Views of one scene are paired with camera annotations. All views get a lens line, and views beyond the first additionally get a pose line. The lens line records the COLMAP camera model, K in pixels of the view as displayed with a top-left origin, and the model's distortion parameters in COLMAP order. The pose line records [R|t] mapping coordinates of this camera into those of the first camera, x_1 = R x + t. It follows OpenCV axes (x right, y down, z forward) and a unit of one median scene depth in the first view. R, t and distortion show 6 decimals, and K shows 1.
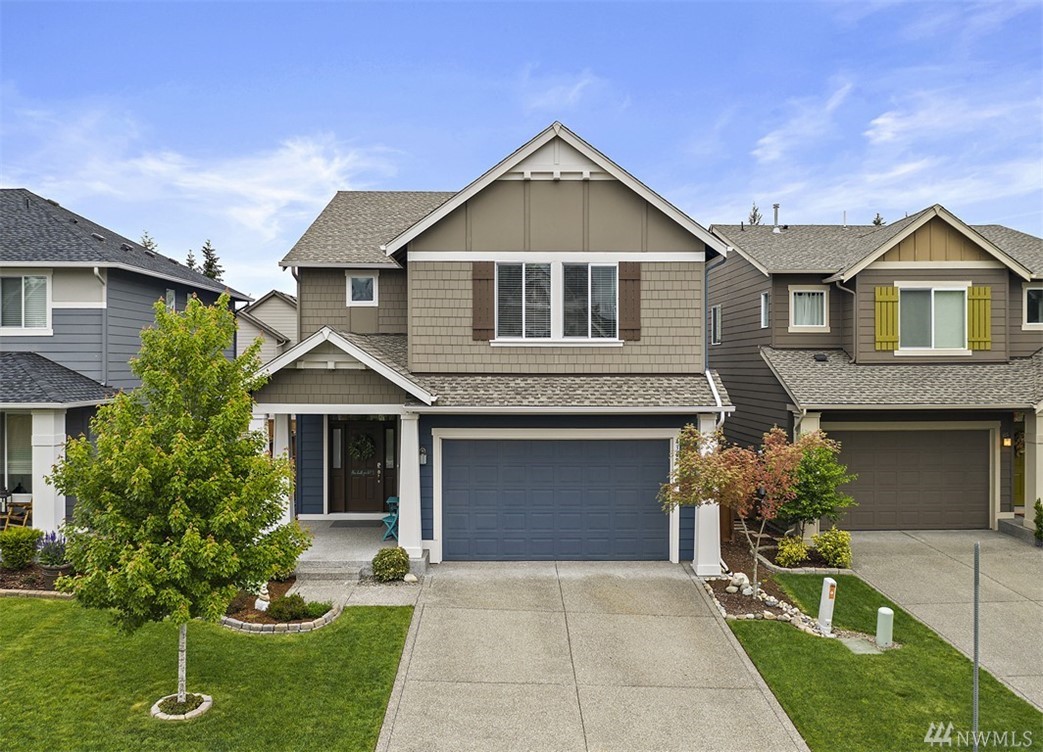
lens RADIAL K [[853.5, 0, 521.5], [0, 853.5, 376.0], [0, 0, 1]] dist [-0.026086, -0.000078]
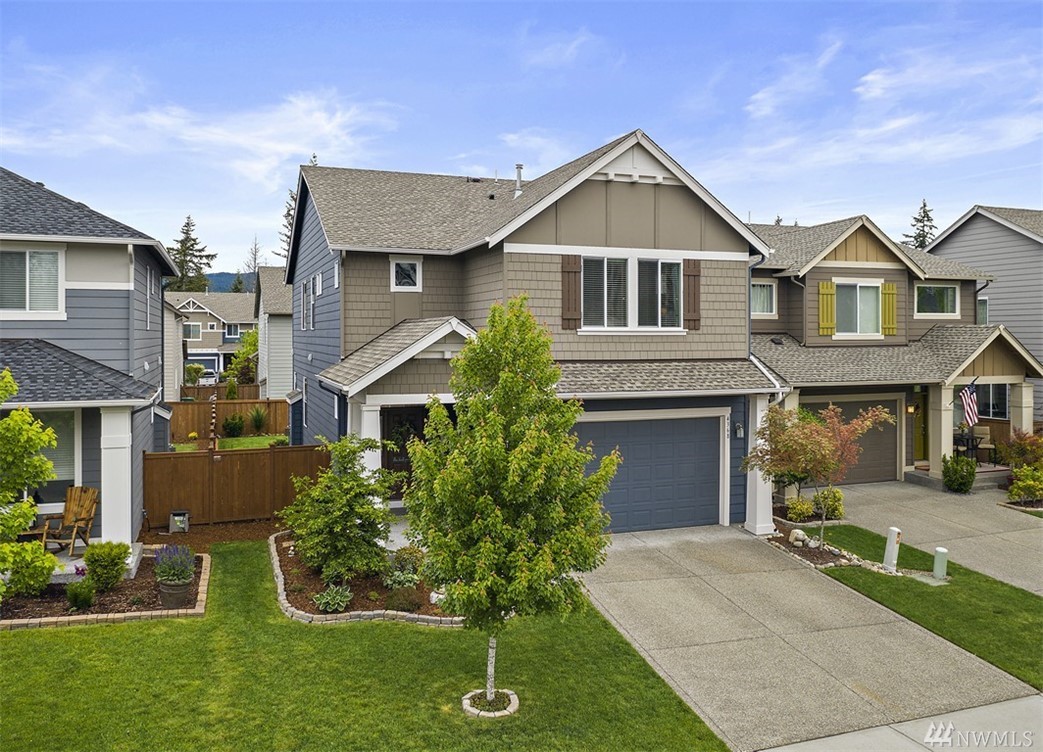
lens RADIAL K [[853.2, 0, 522.1], [0, 853.2, 343.0], [0, 0, 1]] dist [-0.028237, 0.002568]
pose [[0.941990, -0.003537, 0.335623, -0.456866], [0.004457, 0.999988, -0.001972, -0.022905], [-0.335612, 0.003353, 0.941994, 0.023322]]
